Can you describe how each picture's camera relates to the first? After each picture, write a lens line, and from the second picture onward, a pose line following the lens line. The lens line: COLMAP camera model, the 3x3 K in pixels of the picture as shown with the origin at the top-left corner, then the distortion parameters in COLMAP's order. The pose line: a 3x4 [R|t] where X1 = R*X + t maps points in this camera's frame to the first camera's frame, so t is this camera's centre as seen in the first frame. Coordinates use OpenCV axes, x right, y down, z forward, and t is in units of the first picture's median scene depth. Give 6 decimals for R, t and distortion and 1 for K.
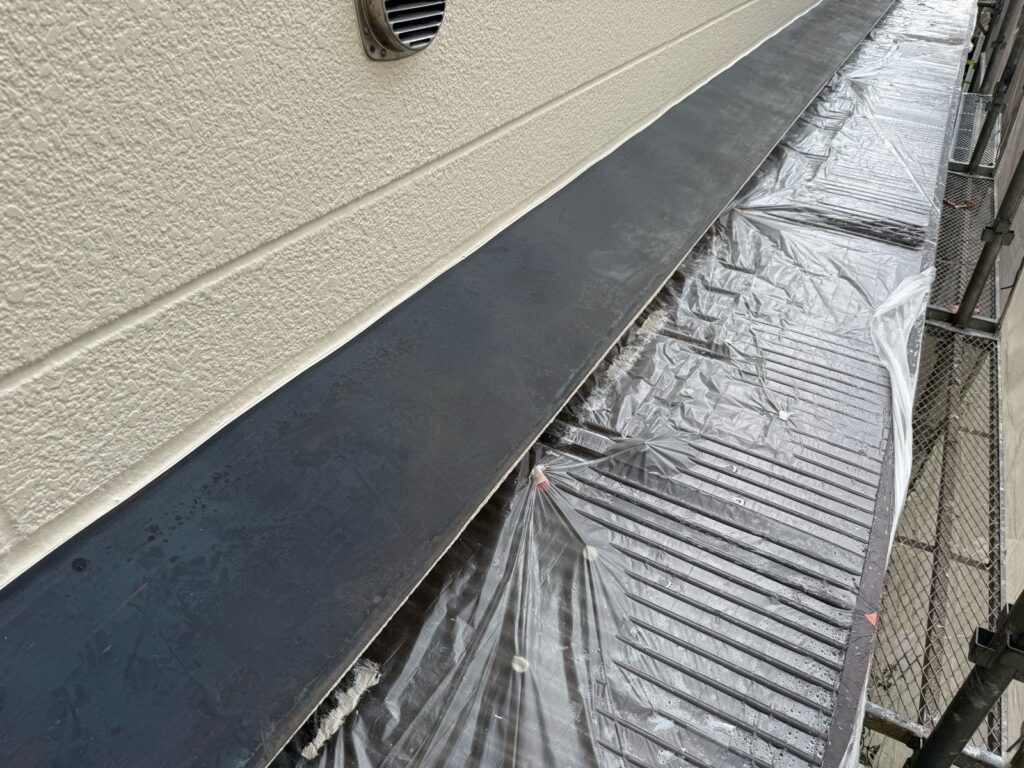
lens RADIAL K [[724.8, 0, 504.6], [0, 724.8, 391.5], [0, 0, 1]] dist [-0.009446, -0.001273]
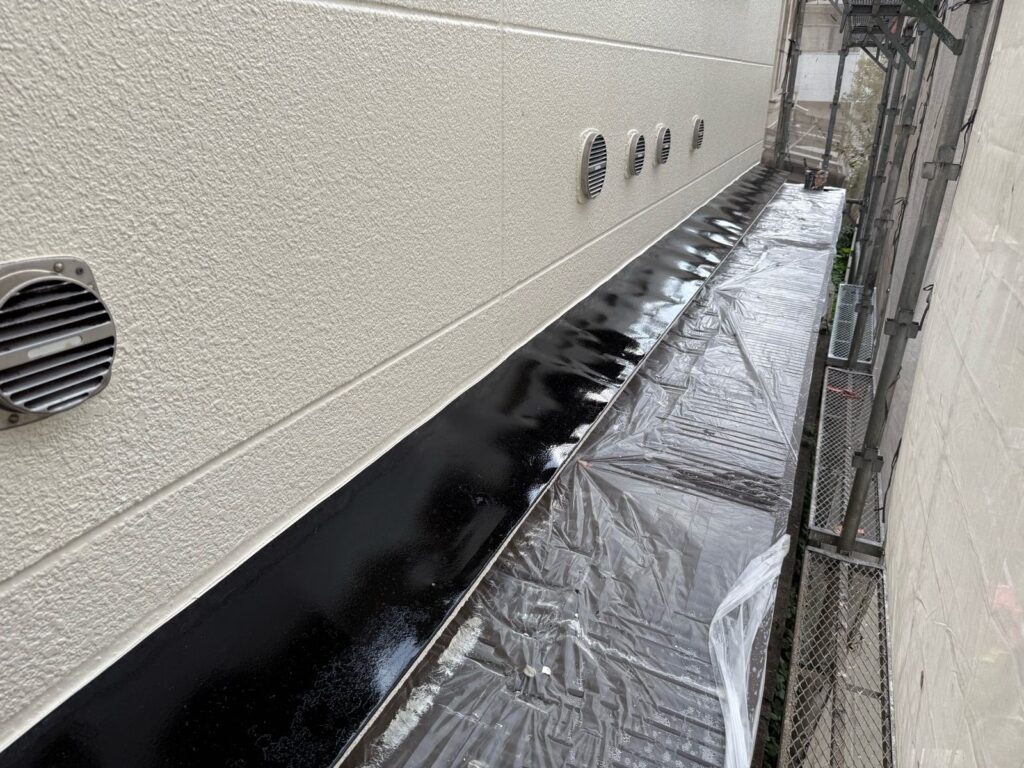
lens RADIAL K [[710.4, 0, 517.7], [0, 710.4, 372.6], [0, 0, 1]] dist [0.029135, -0.050312]
pose [[0.996315, -0.008264, 0.085370, 0.165342], [0.026271, 0.976912, -0.212019, -0.176296], [-0.081647, 0.213481, 0.973530, 0.095727]]
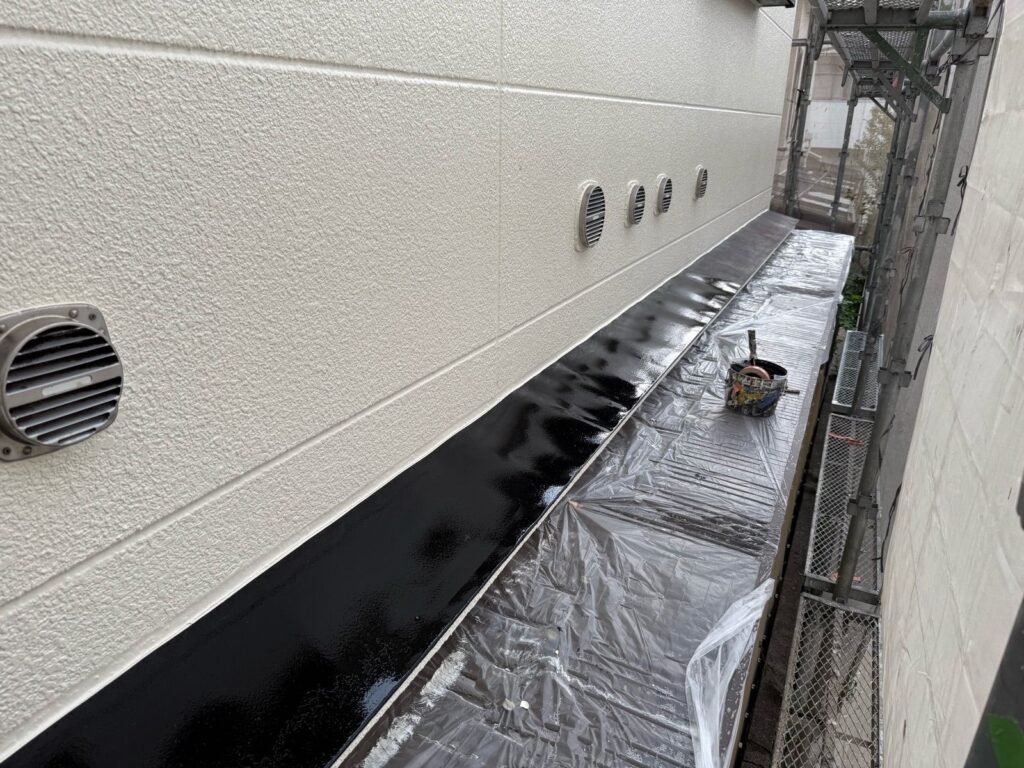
lens RADIAL K [[713.1, 0, 512.0], [0, 713.1, 384.0], [0, 0, 1]] dist [0.031655, -0.054873]
pose [[0.998288, 0.011454, 0.057365, 0.189695], [0.003348, 0.967851, -0.251503, -0.170871], [-0.058402, 0.251264, 0.966155, 0.059827]]
